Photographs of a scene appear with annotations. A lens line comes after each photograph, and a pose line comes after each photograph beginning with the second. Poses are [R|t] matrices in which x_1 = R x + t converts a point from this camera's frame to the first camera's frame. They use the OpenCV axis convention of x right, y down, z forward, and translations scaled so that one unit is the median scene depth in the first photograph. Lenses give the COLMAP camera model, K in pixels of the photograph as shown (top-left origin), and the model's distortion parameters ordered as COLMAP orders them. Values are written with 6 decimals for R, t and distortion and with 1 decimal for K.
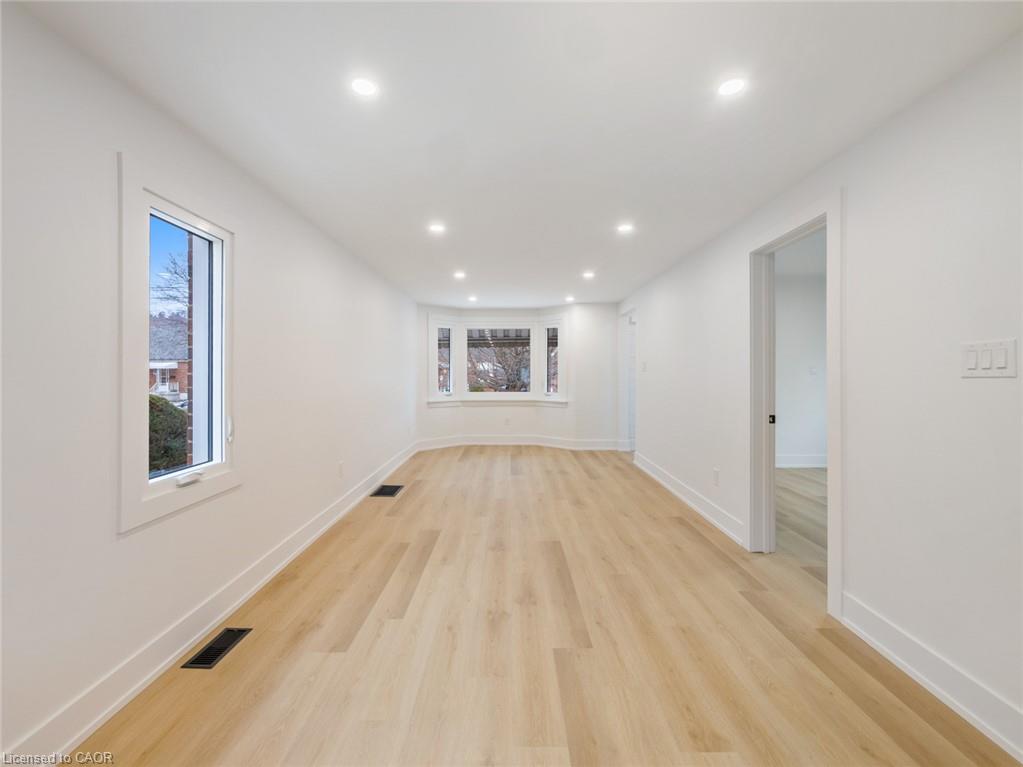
lens RADIAL K [[426.5, 0, 512.3], [0, 426.5, 381.2], [0, 0, 1]] dist [-0.008549, 0.000702]
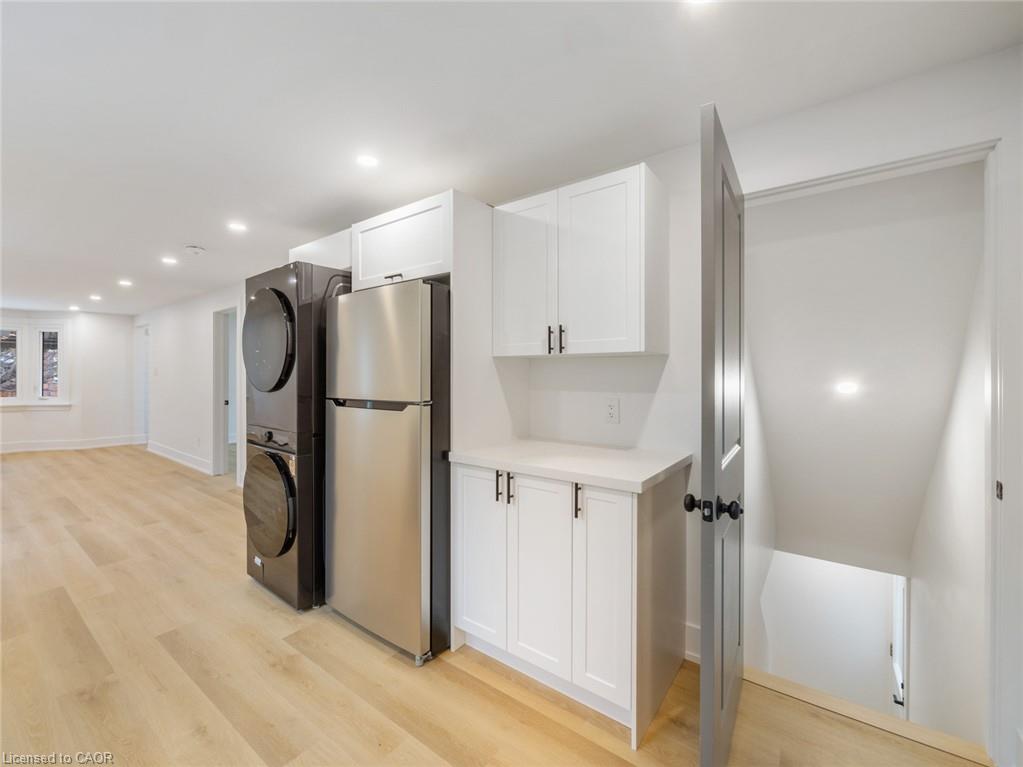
lens RADIAL K [[426.5, 0, 504.4], [0, 426.5, 375.4], [0, 0, 1]] dist [-0.008549, 0.000702]
pose [[0.598204, 0.000067, 0.801344, -0.106054], [0.013623, 0.999855, -0.010254, 0.003068], [-0.801228, 0.017051, 0.598116, -0.755463]]
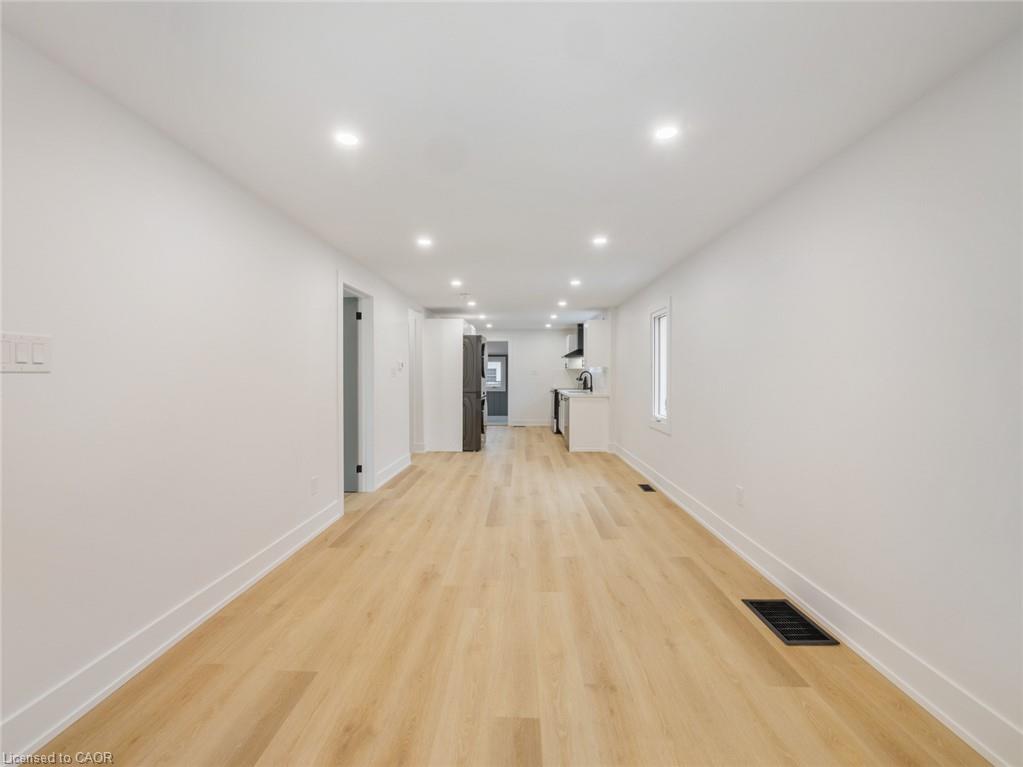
lens RADIAL K [[426.5, 0, 508.2], [0, 426.5, 374.0], [0, 0, 1]] dist [-0.008549, 0.000702]
pose [[-0.999388, -0.003446, 0.034824, 0.011027], [-0.002712, 0.999773, 0.021116, -0.036467], [-0.034889, 0.021008, -0.999170, 1.551457]]
